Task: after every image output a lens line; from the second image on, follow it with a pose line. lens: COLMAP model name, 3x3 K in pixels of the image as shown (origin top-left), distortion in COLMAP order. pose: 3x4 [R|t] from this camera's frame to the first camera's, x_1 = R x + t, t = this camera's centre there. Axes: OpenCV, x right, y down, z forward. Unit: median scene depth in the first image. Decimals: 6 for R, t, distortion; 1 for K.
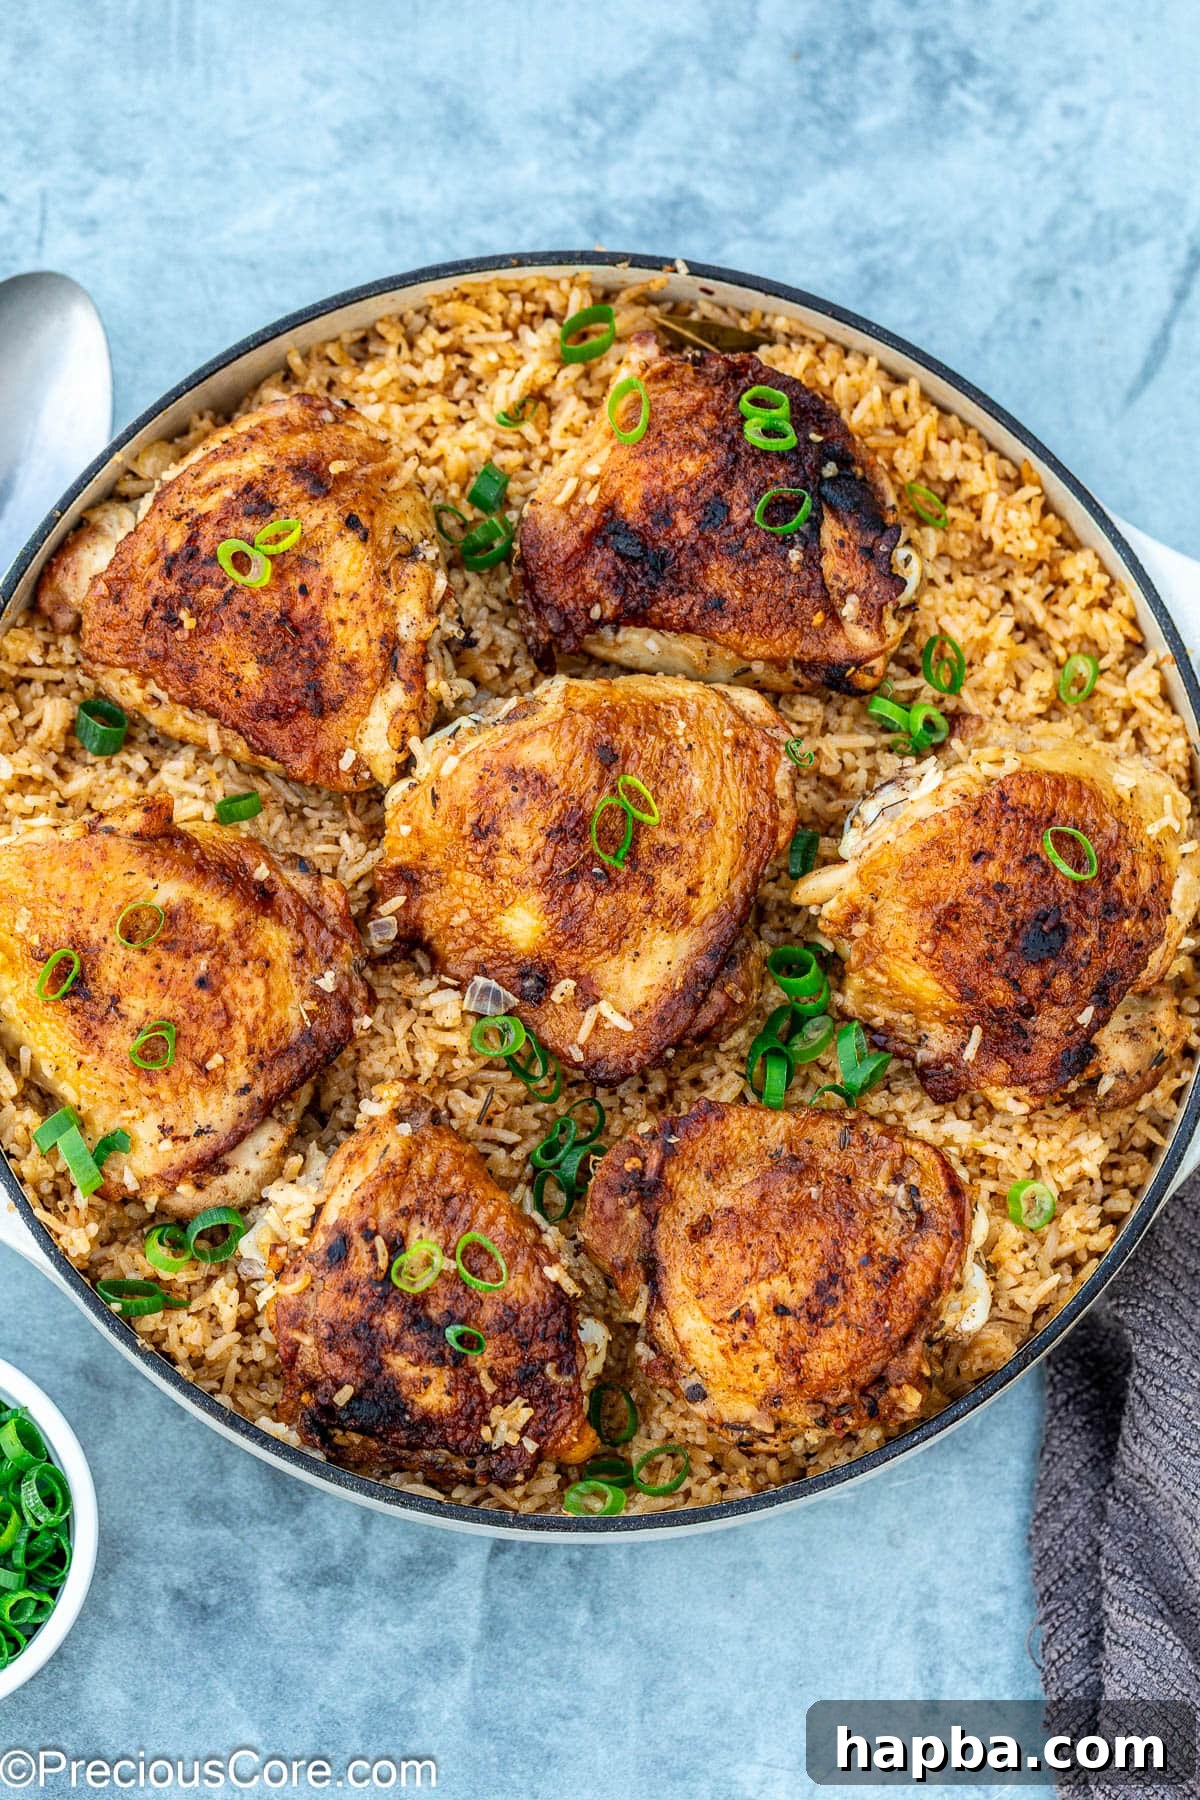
lens RADIAL K [[5792.3, 0, 710.5], [0, 5792.3, 1055.6], [0, 0, 1]] dist [0.171157, 0.000000]
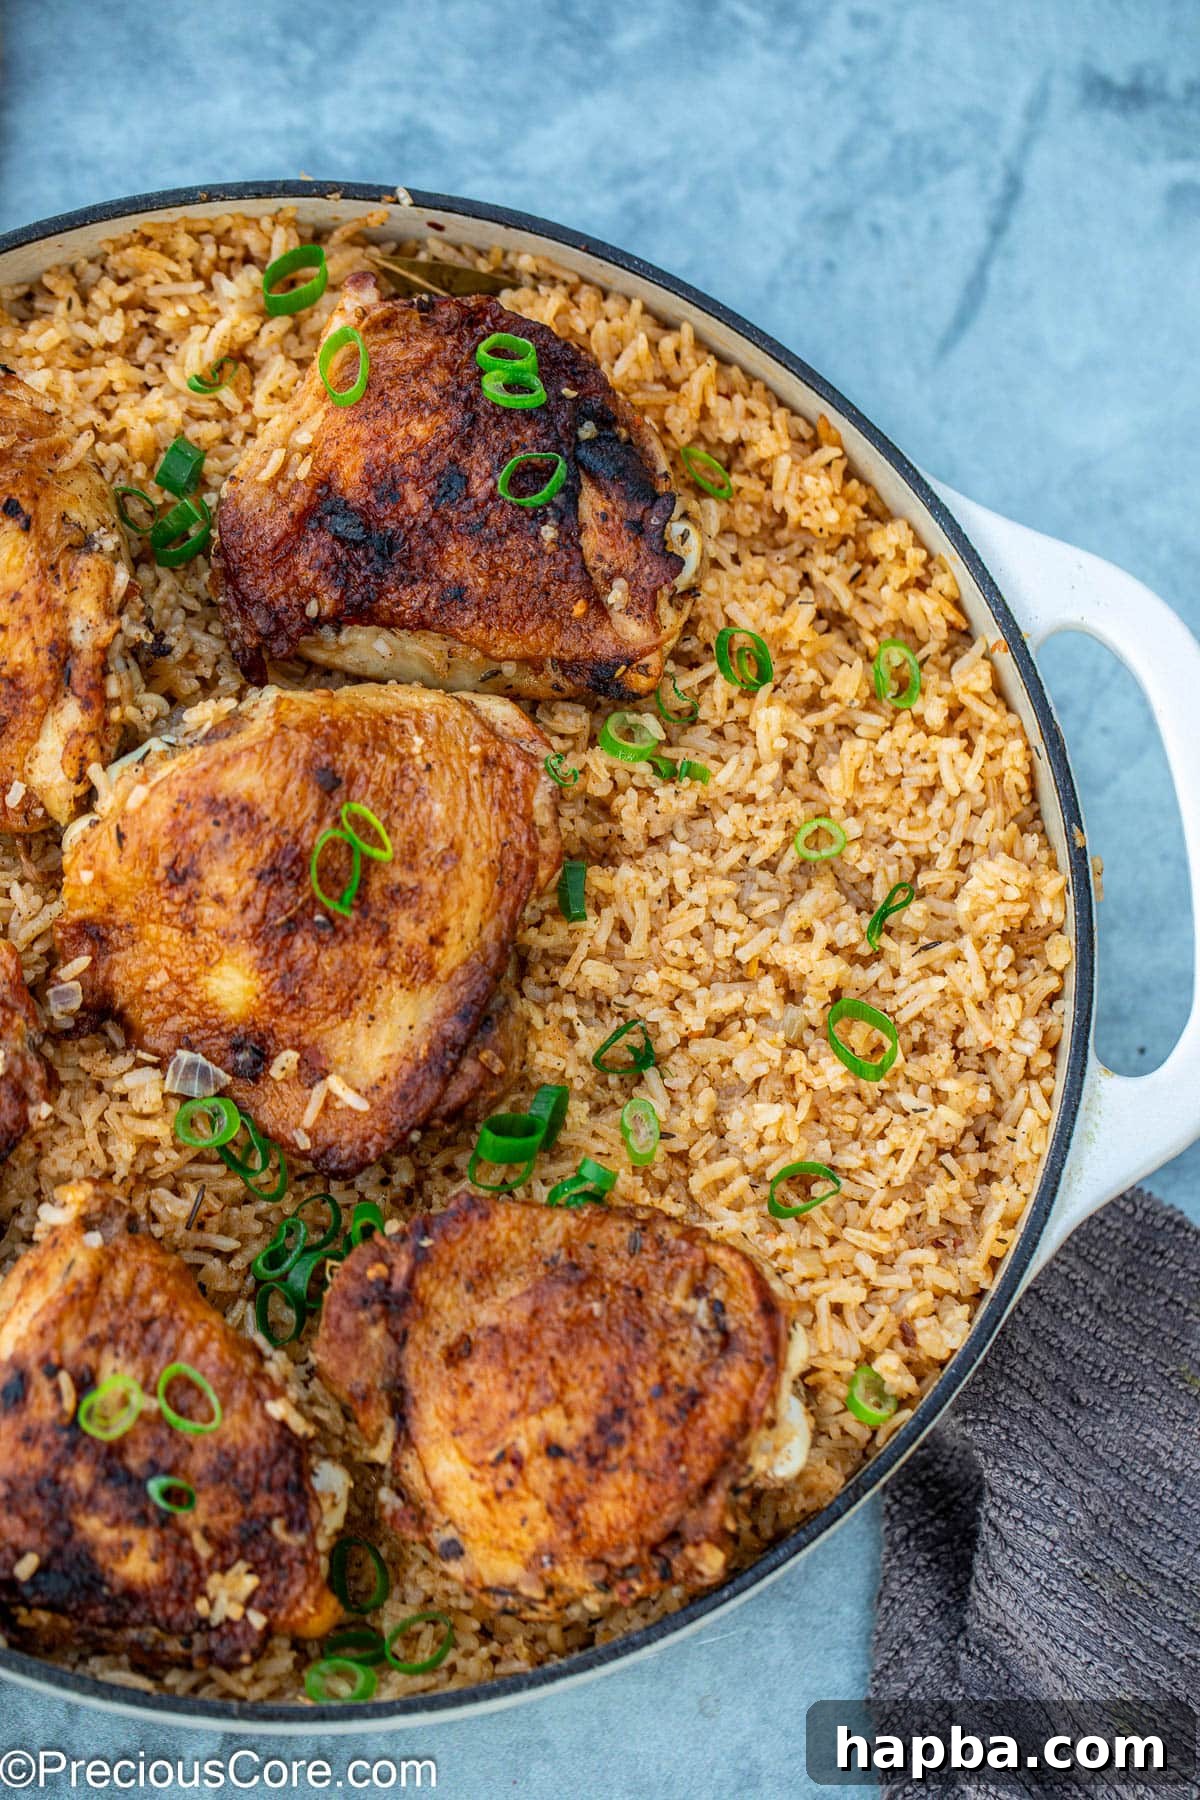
lens RADIAL K [[5413.1, 0, 611.5], [0, 5413.1, 1018.2], [0, 0, 1]] dist [0.154140, 0.000000]
pose [[0.999470, -0.030678, 0.010924, 0.012942], [0.030880, 0.999345, -0.018864, -0.001806], [-0.010338, 0.019191, 0.999762, 0.223798]]
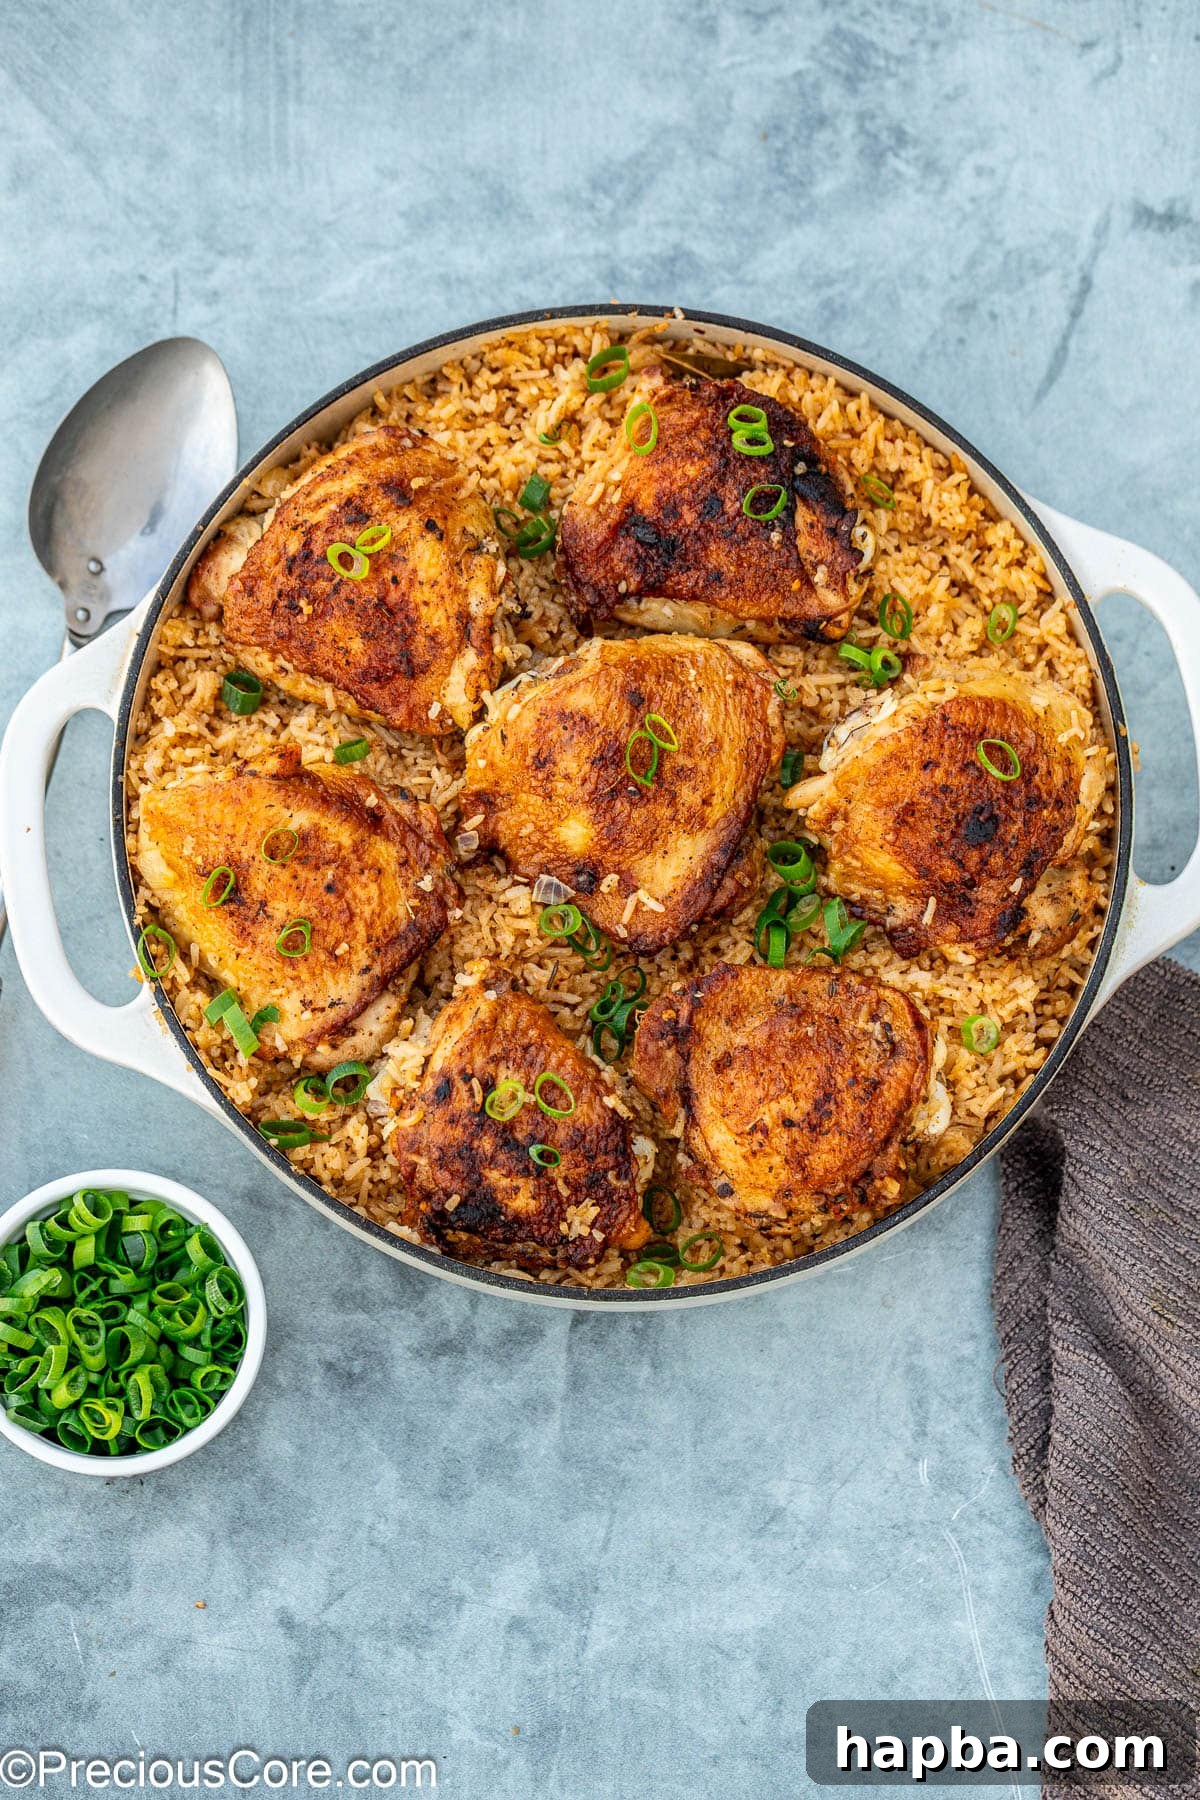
lens RADIAL K [[5413.1, 0, 700.7], [0, 5413.1, 1017.8], [0, 0, 1]] dist [0.154140, 0.000000]
pose [[0.999086, -0.041114, -0.011690, 0.007586], [0.041259, 0.999072, 0.012371, 0.004625], [0.011170, -0.012842, 0.999855, -0.200579]]
